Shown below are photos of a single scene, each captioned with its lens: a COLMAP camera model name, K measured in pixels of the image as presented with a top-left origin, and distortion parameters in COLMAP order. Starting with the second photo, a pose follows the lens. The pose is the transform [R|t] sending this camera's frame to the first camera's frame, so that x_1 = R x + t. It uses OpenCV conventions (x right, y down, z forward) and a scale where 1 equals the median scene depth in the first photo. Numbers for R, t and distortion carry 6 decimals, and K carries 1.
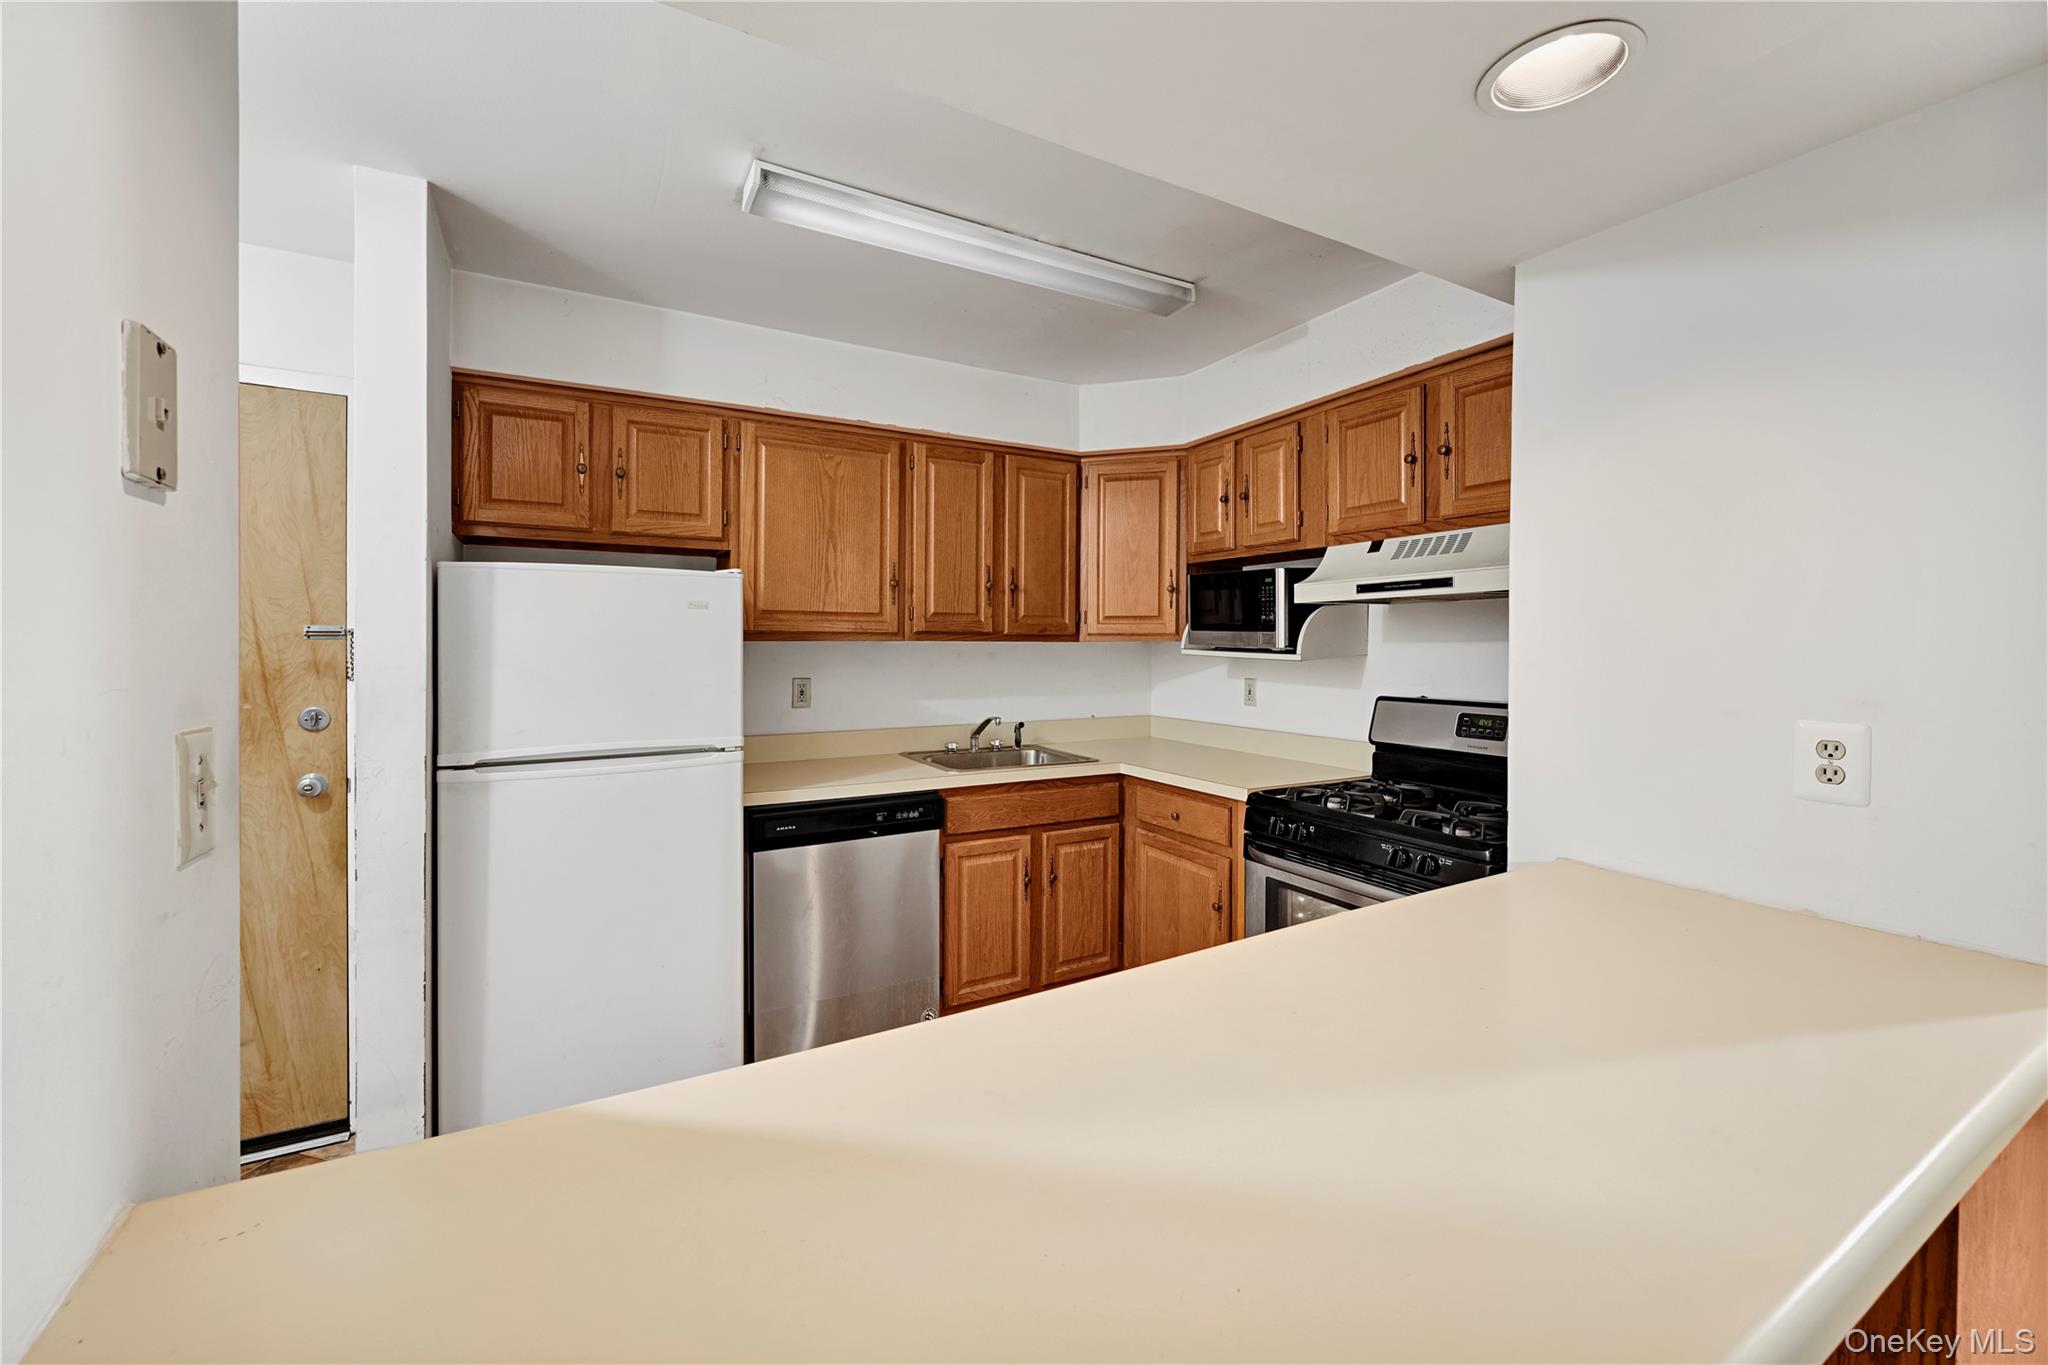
lens RADIAL K [[824.9, 0, 1025.7], [0, 824.9, 653.1], [0, 0, 1]] dist [0.003729, -0.000022]
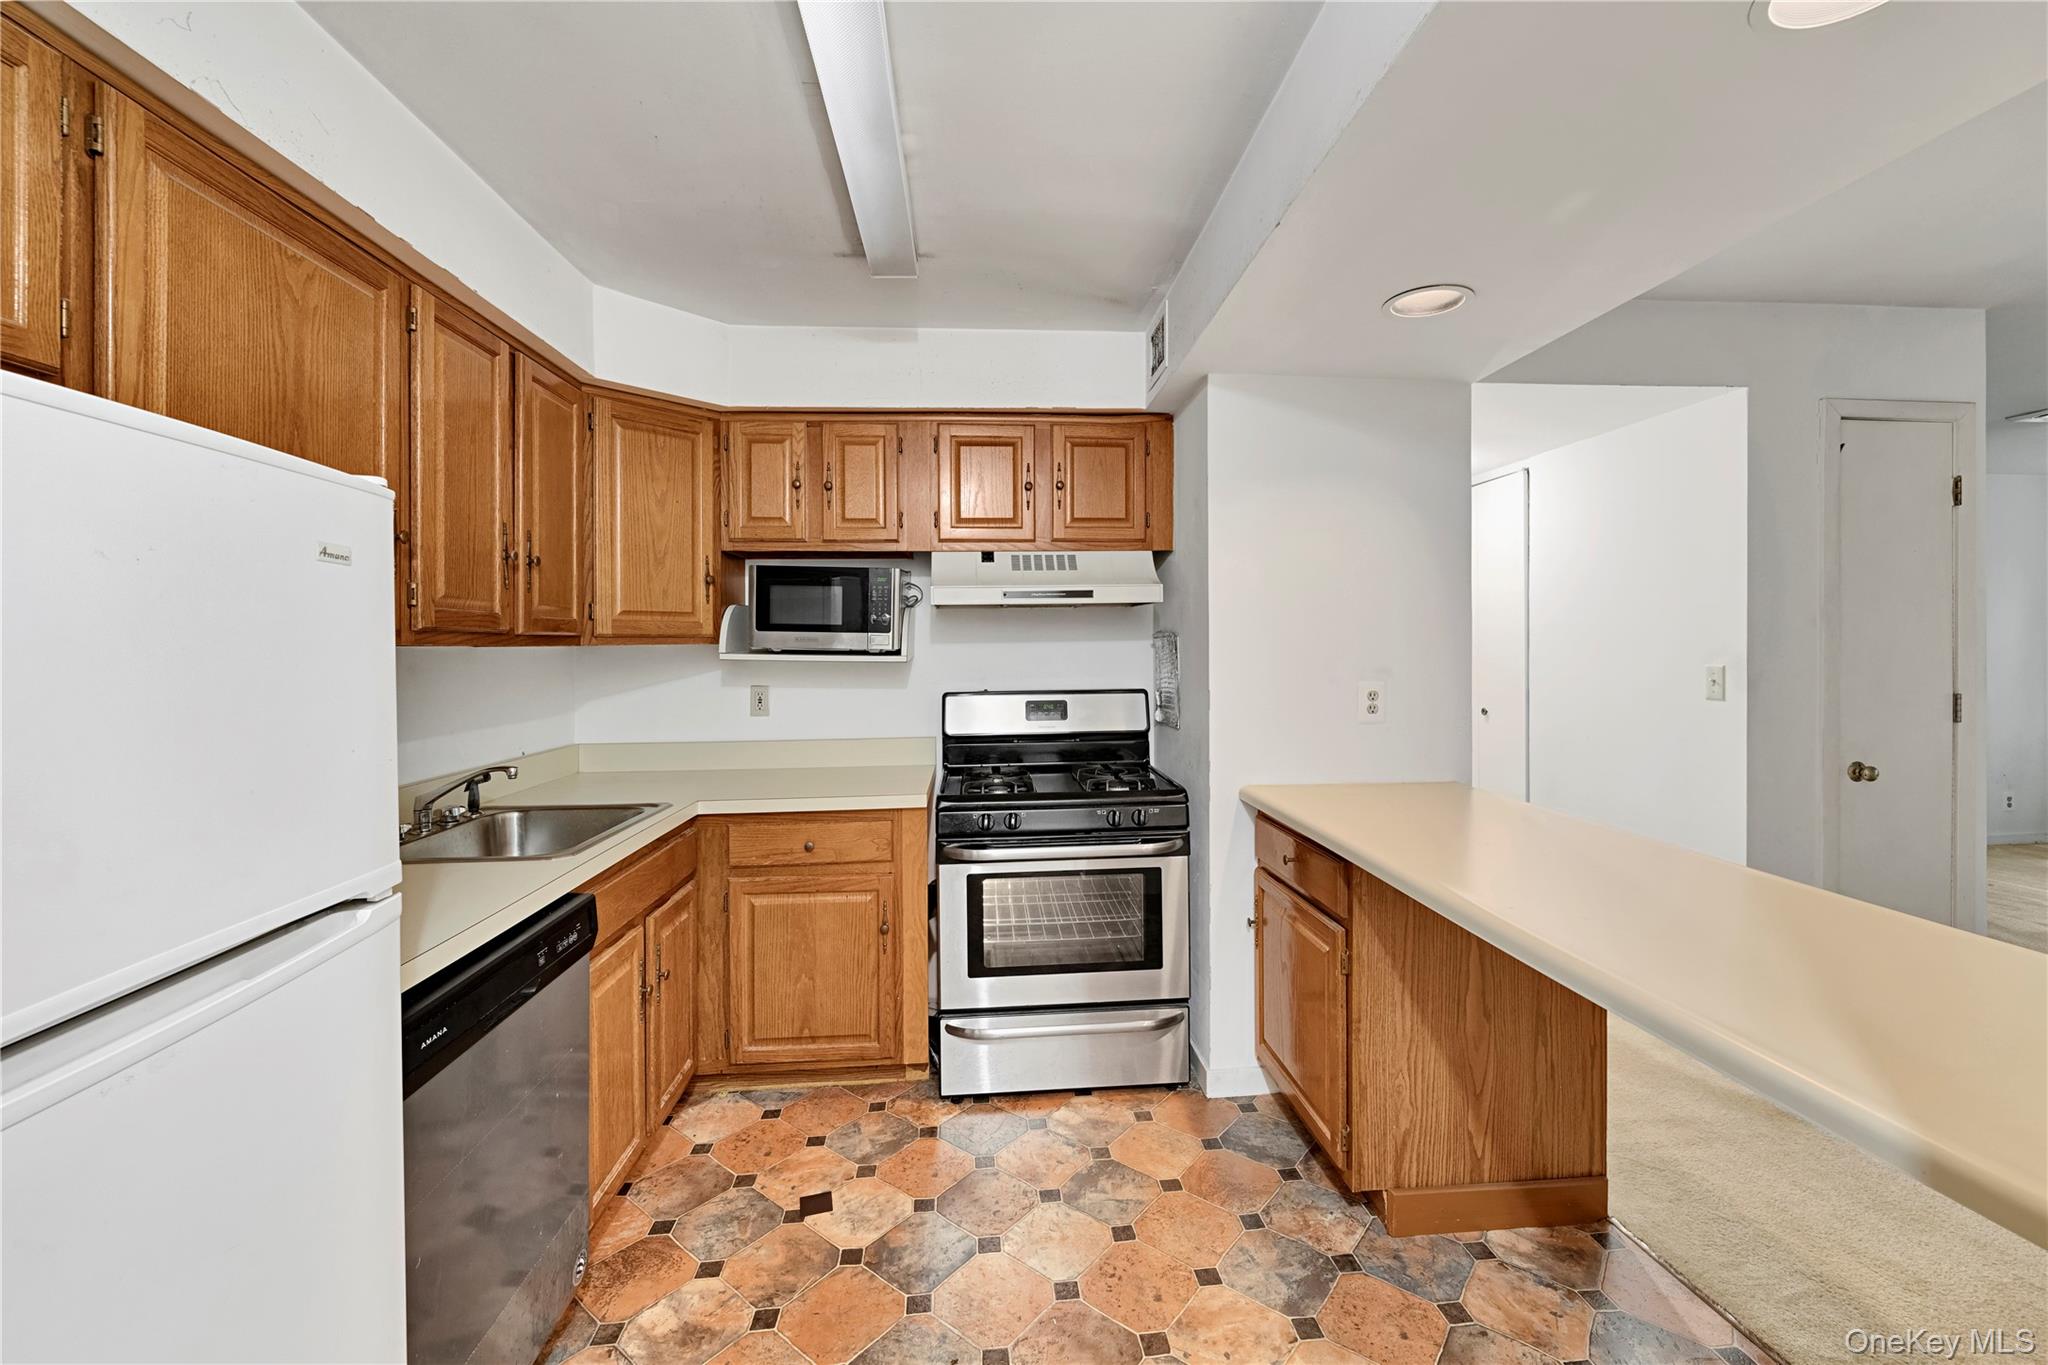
lens RADIAL K [[824.9, 0, 1060.1], [0, 824.9, 652.9], [0, 0, 1]] dist [0.003729, -0.000022]
pose [[0.409210, -0.014953, 0.912318, -0.471149], [0.019898, 0.999774, 0.007461, -0.005088], [-0.912223, 0.015100, 0.409415, 0.387740]]
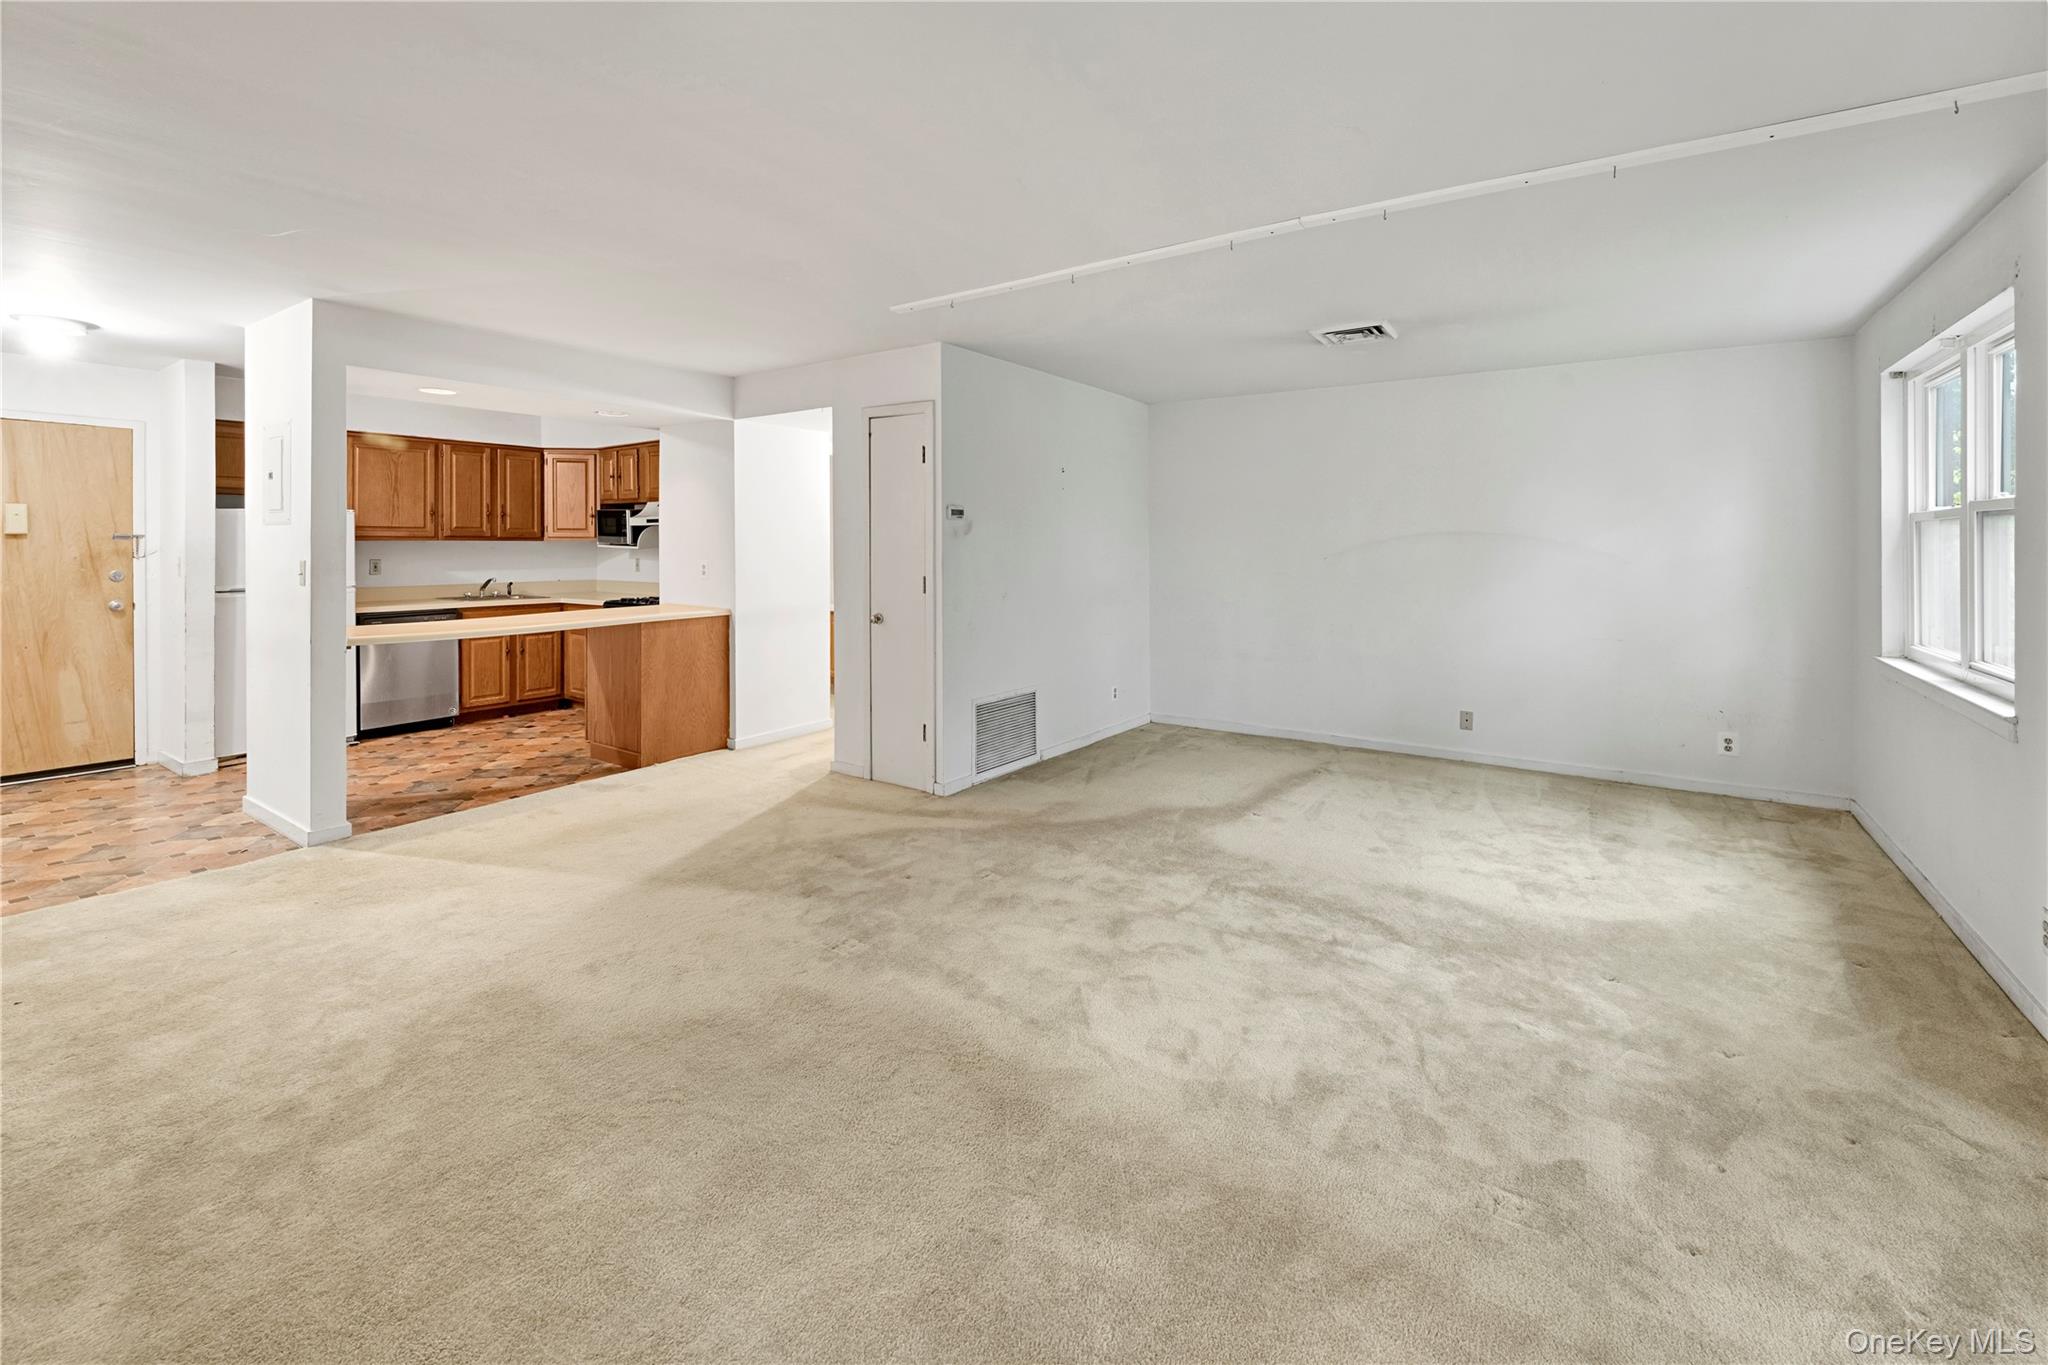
lens RADIAL K [[824.9, 0, 1010.8], [0, 824.9, 553.6], [0, 0, 1]] dist [0.003729, -0.000022]
pose [[0.894015, -0.006702, 0.447988, 0.207701], [0.005916, 0.999978, 0.003154, 0.019741], [-0.447999, -0.000170, 0.894034, -1.495019]]
